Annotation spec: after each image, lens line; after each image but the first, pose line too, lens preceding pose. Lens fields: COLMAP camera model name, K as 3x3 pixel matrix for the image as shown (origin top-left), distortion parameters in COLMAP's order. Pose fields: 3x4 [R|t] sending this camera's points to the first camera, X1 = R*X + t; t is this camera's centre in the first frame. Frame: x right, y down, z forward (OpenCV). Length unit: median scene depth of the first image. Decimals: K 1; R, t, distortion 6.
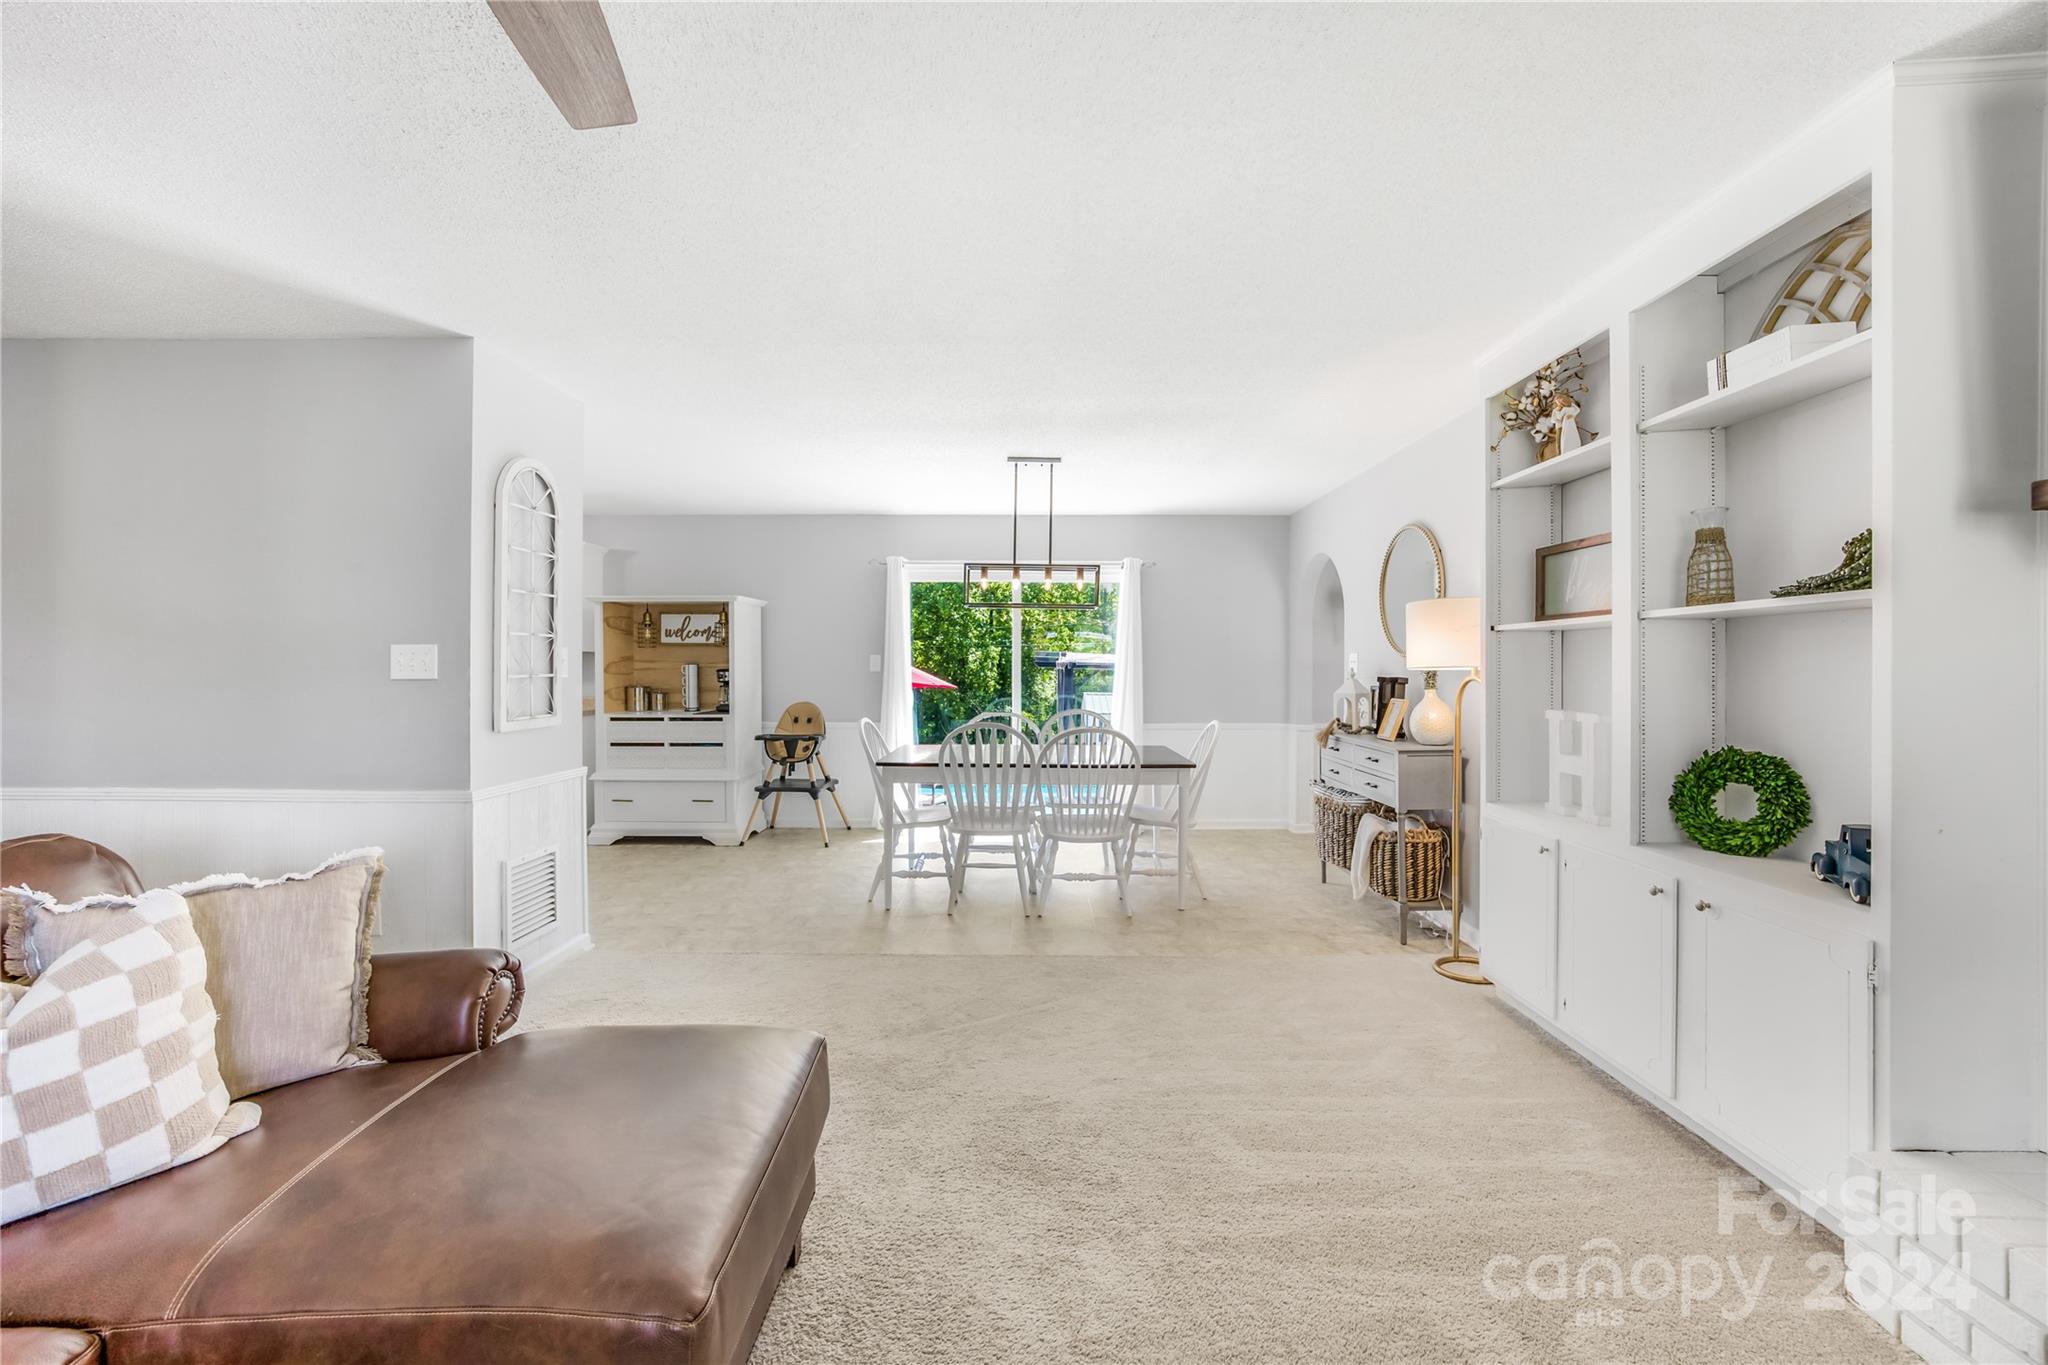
lens RADIAL K [[815.2, 0, 1021.4], [0, 815.2, 669.5], [0, 0, 1]] dist [-0.045134, 0.019366]
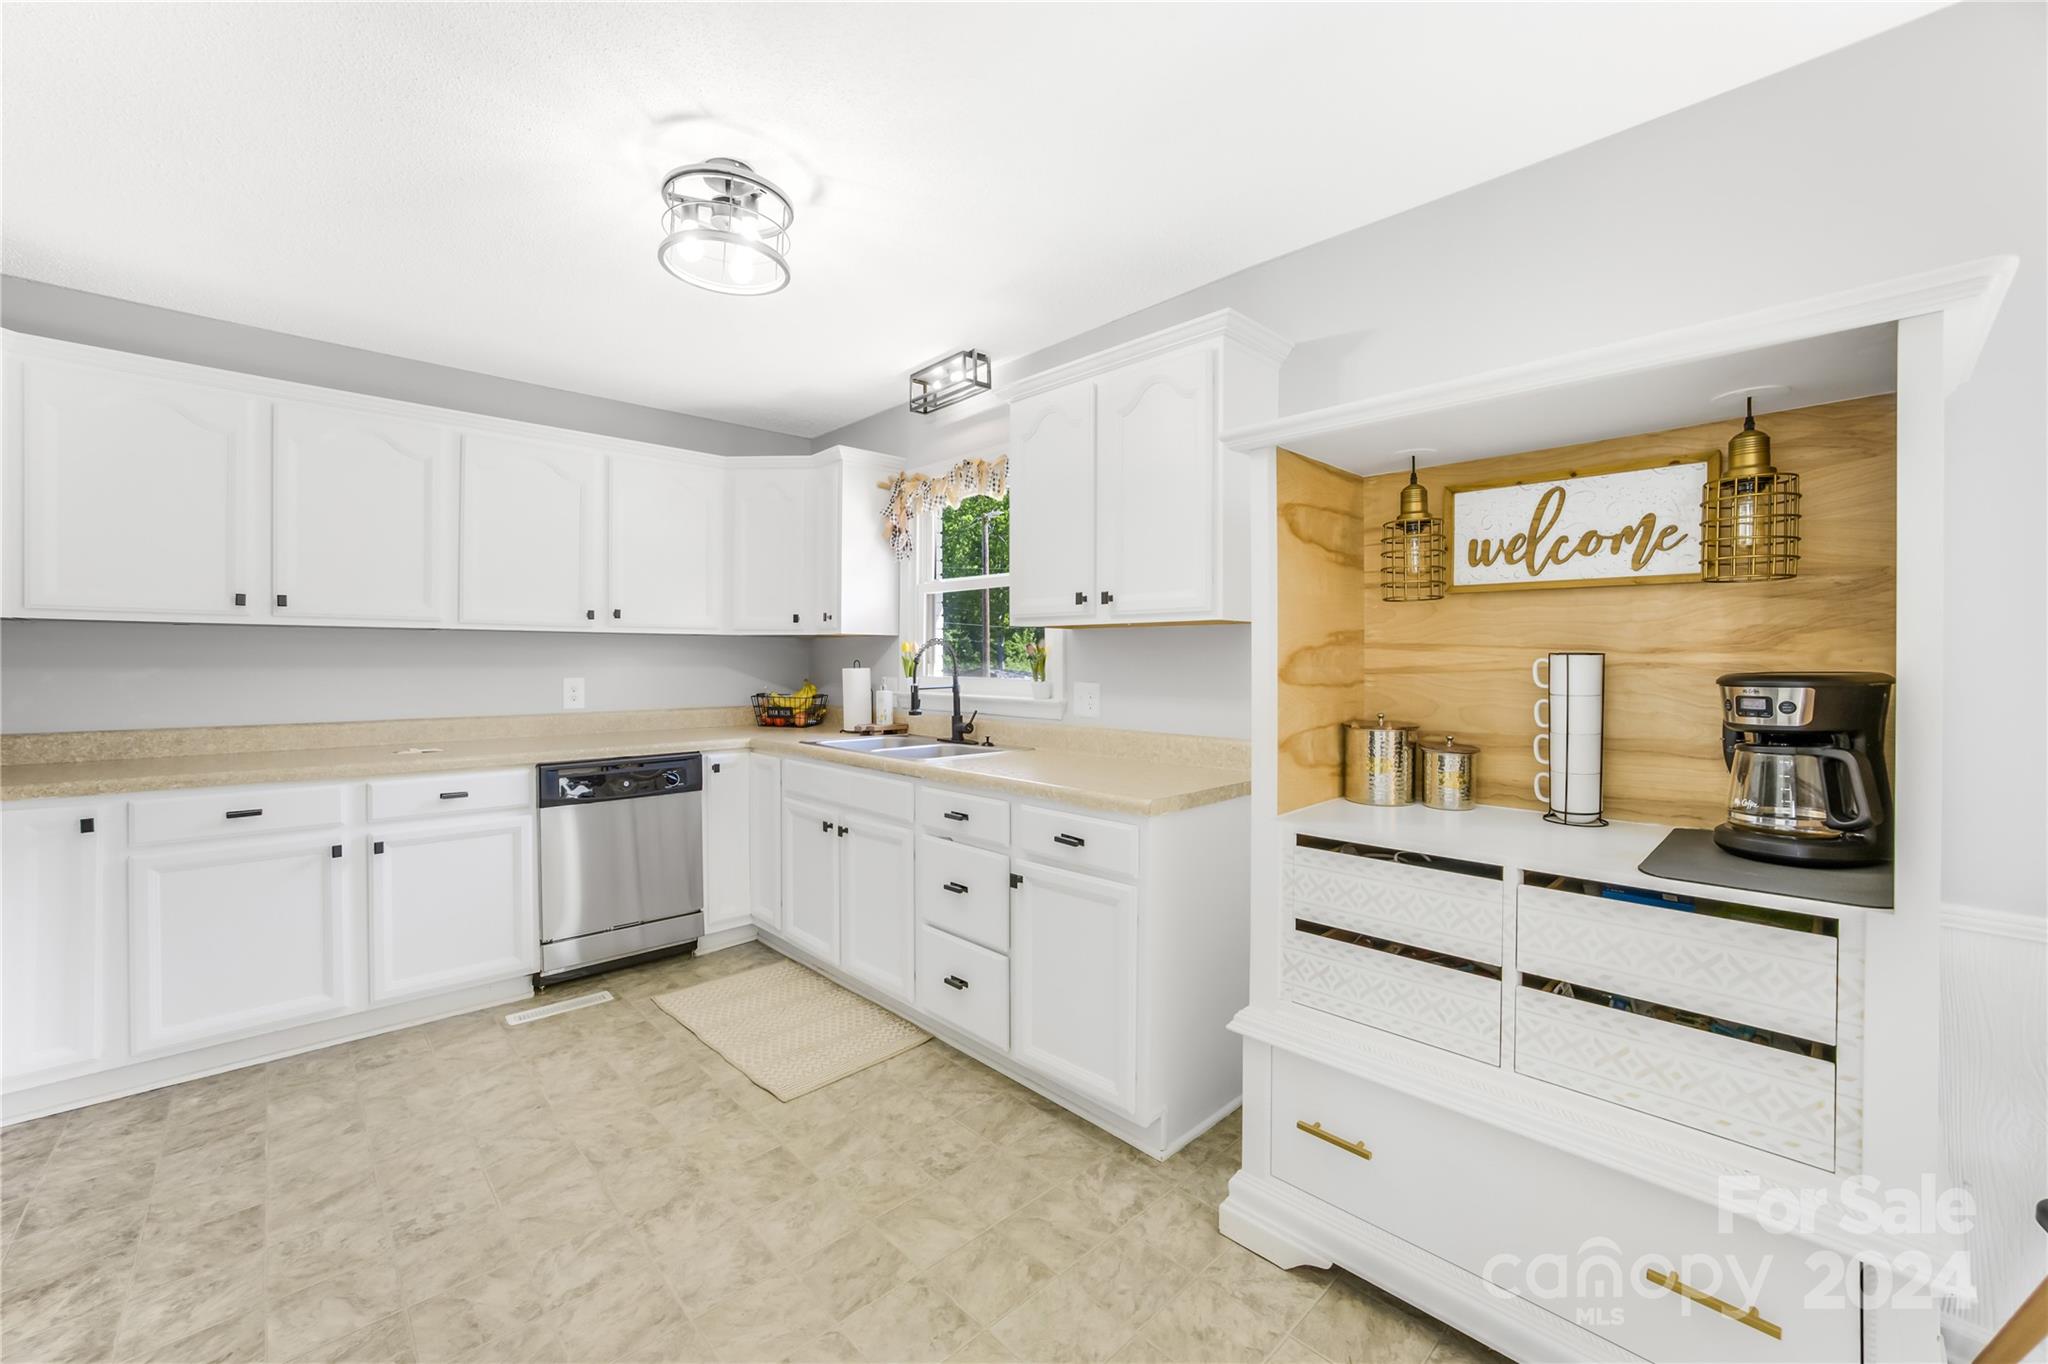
lens RADIAL K [[815.2, 0, 1021.4], [0, 815.2, 669.0], [0, 0, 1]] dist [-0.045134, 0.019366]
pose [[0.703156, 0.008254, -0.710987, -0.346609], [-0.005747, 0.999966, 0.005925, -0.002187], [0.711012, -0.000080, 0.703180, 0.673218]]
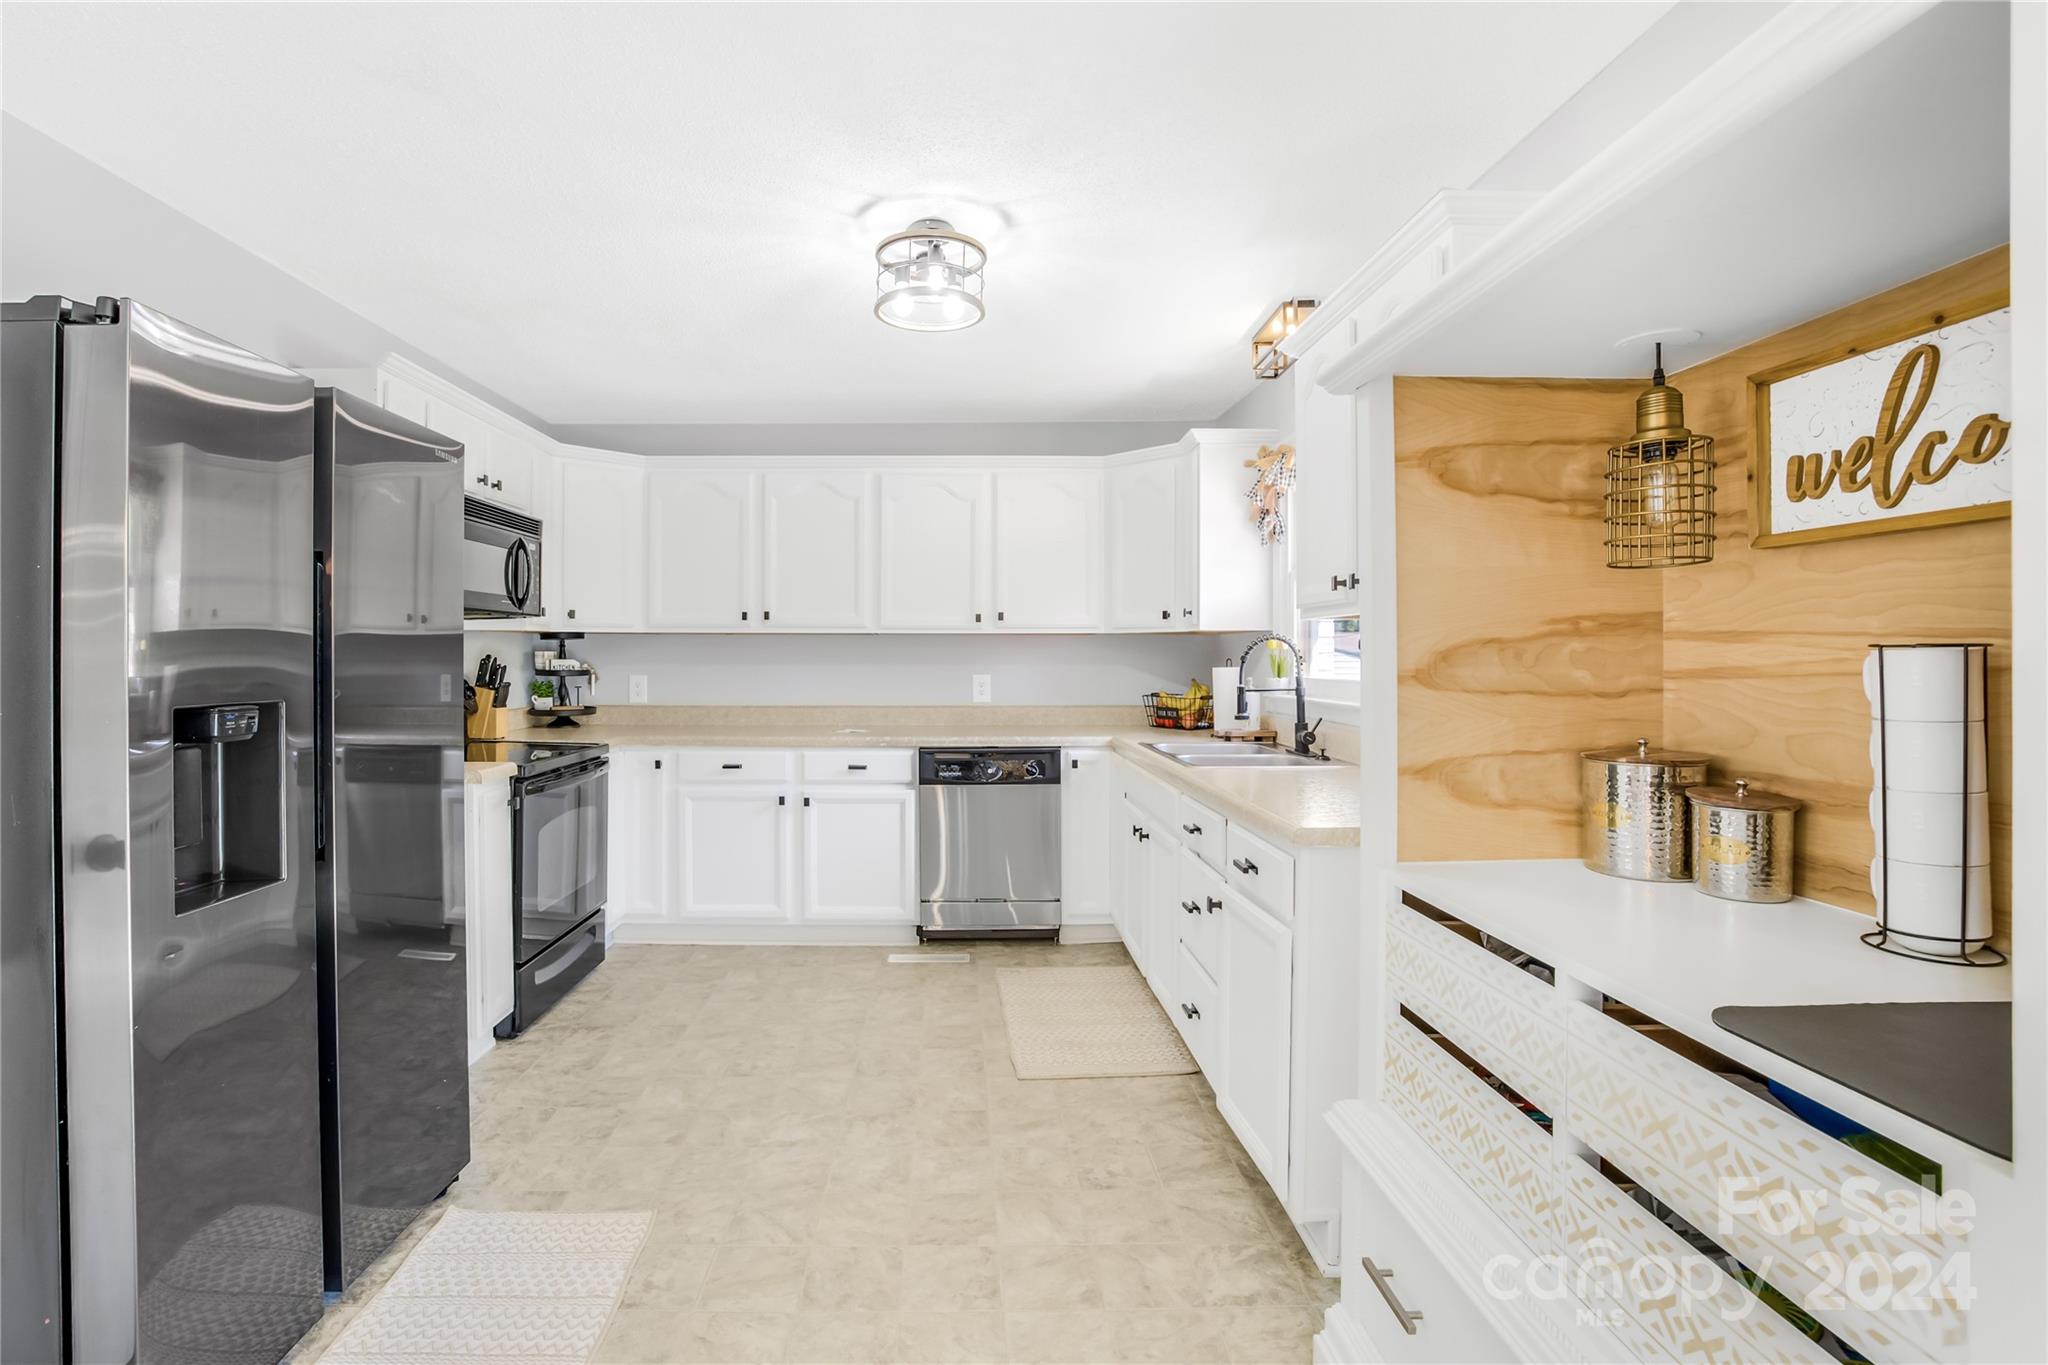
lens RADIAL K [[921.7, 0, 960.4], [0, 921.7, 672.1], [0, 0, 1]] dist [-0.020308, 0.001122]
pose [[0.033218, 0.014340, -0.999345, -0.242753], [-0.005820, 0.999883, 0.014155, -0.003088], [0.999431, 0.005346, 0.033297, 0.813690]]
